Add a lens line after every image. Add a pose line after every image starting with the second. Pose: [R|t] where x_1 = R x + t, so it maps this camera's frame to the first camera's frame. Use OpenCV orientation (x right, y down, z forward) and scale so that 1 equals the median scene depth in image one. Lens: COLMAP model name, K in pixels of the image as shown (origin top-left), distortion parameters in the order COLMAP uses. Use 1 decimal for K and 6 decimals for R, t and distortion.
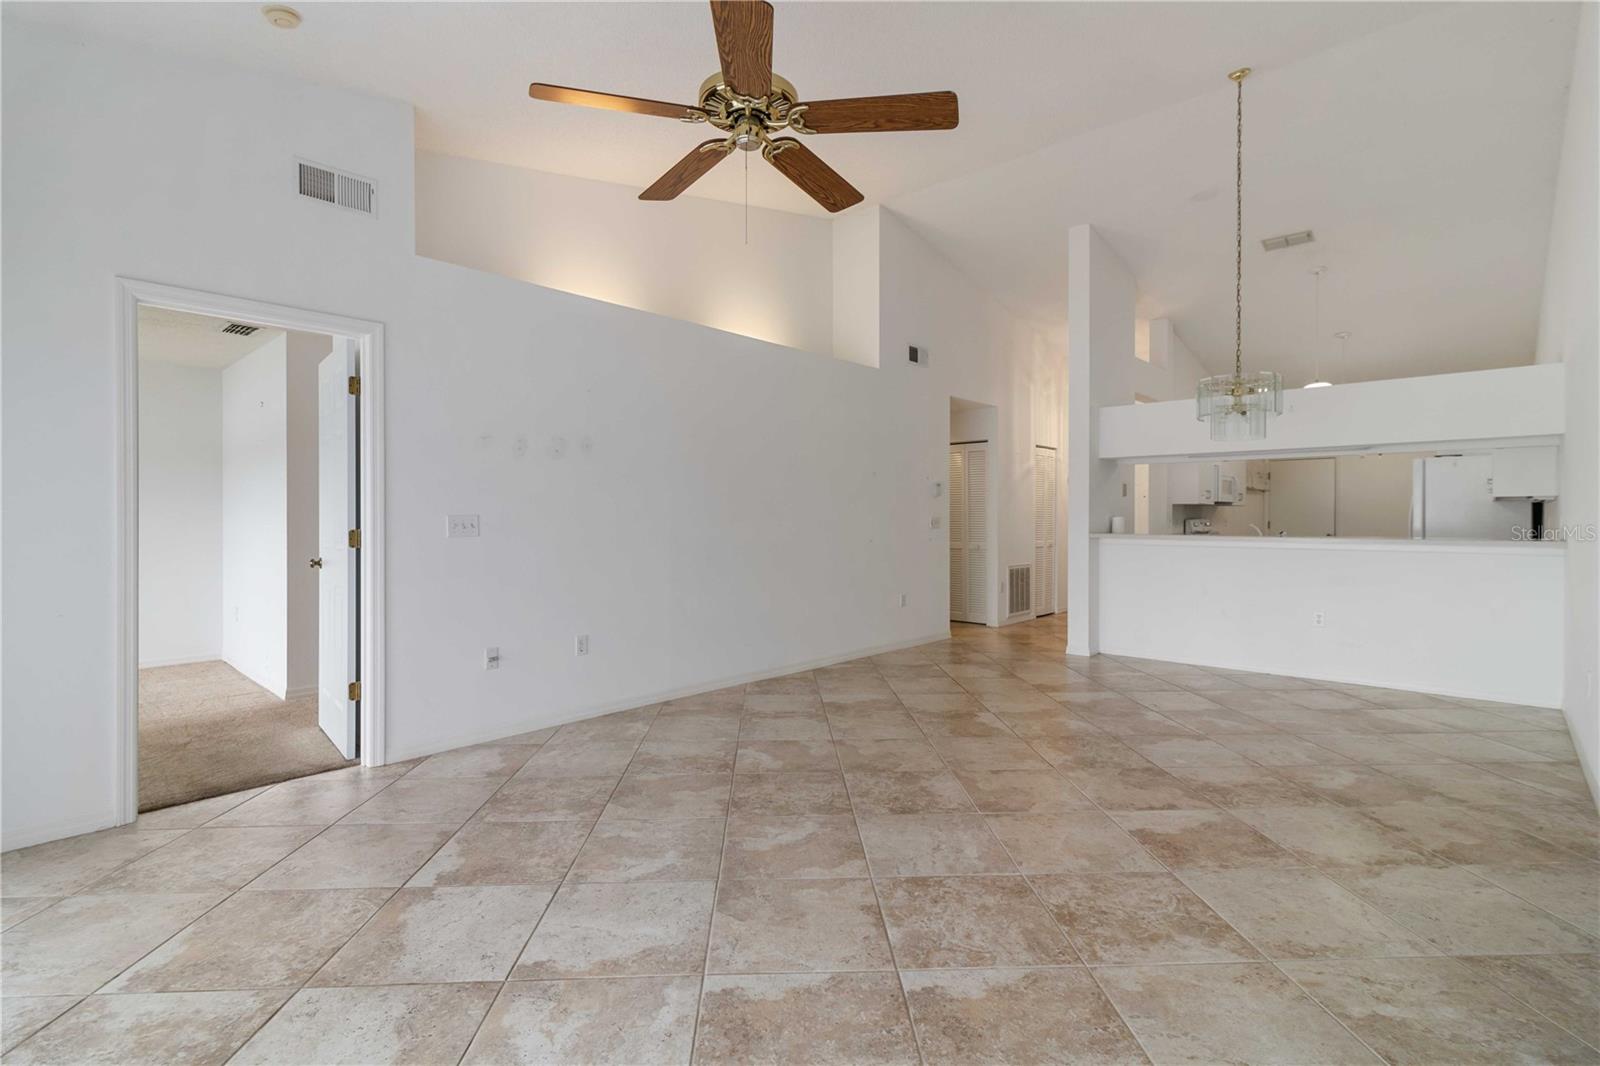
lens RADIAL K [[740.7, 0, 809.6], [0, 740.7, 516.3], [0, 0, 1]] dist [0.002339, 0.000067]
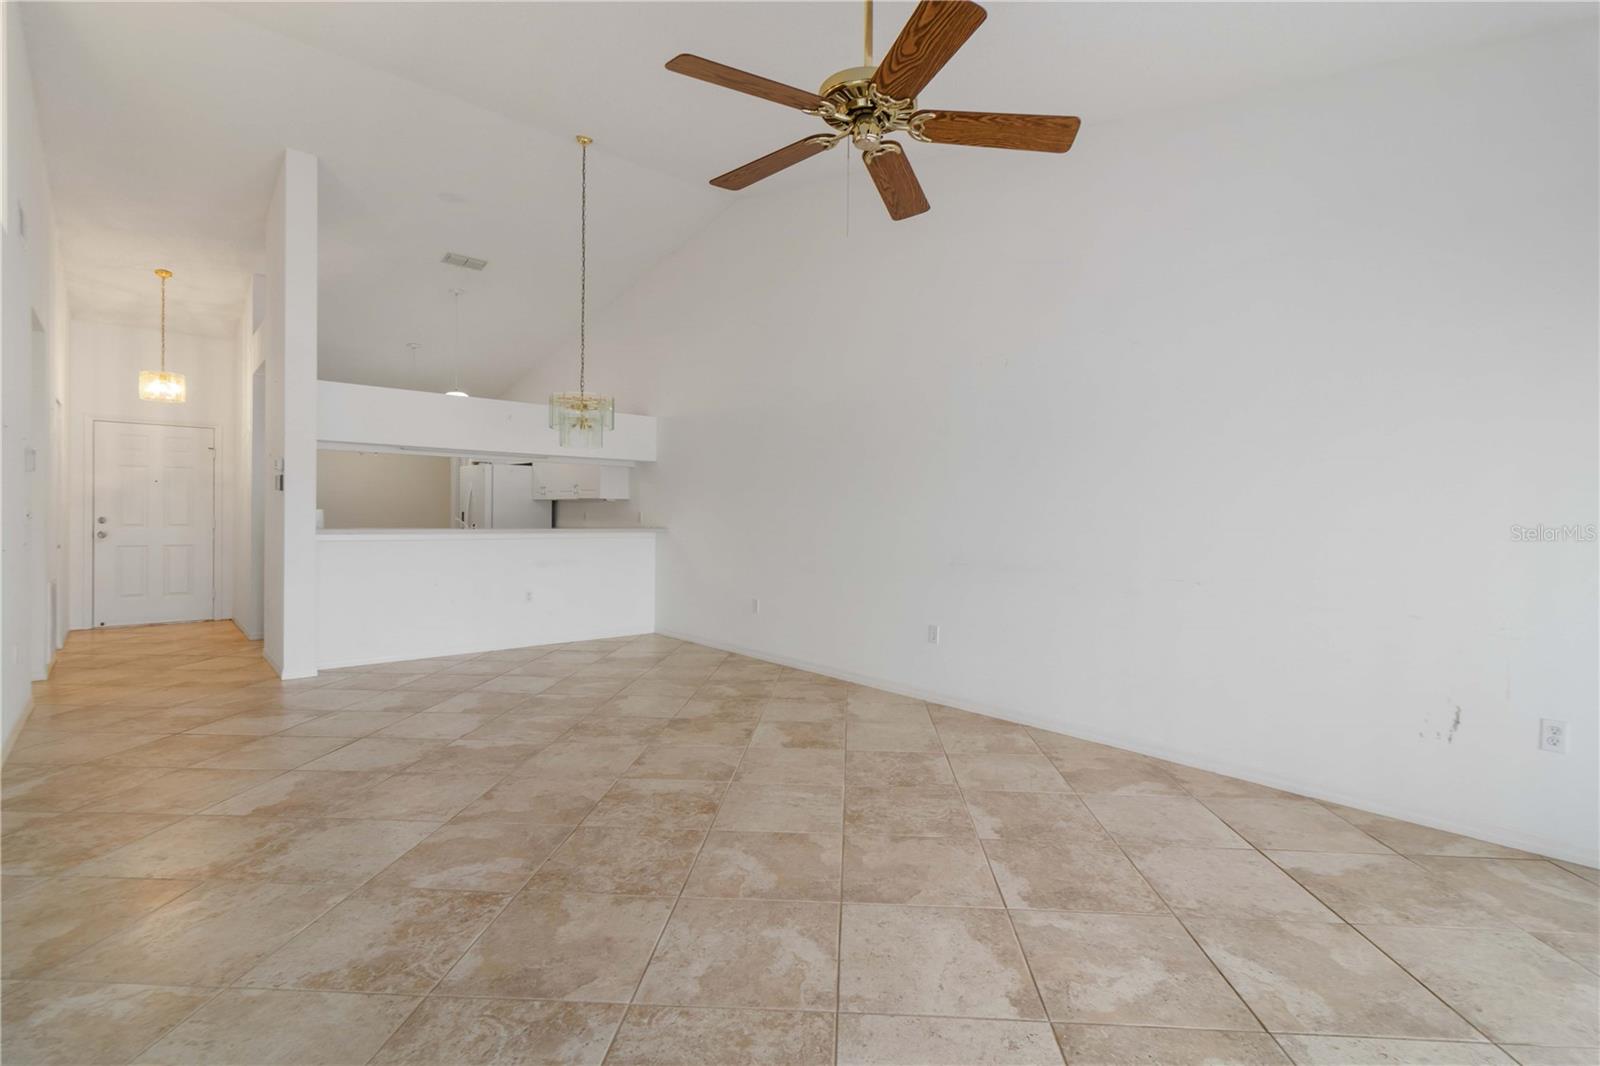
lens RADIAL K [[740.7, 0, 809.6], [0, 740.7, 516.3], [0, 0, 1]] dist [0.002339, 0.000067]
pose [[0.104117, -0.001873, 0.994563, -0.965747], [-0.015715, 0.999870, 0.003529, -0.007824], [-0.994441, -0.015997, 0.104074, 0.853918]]
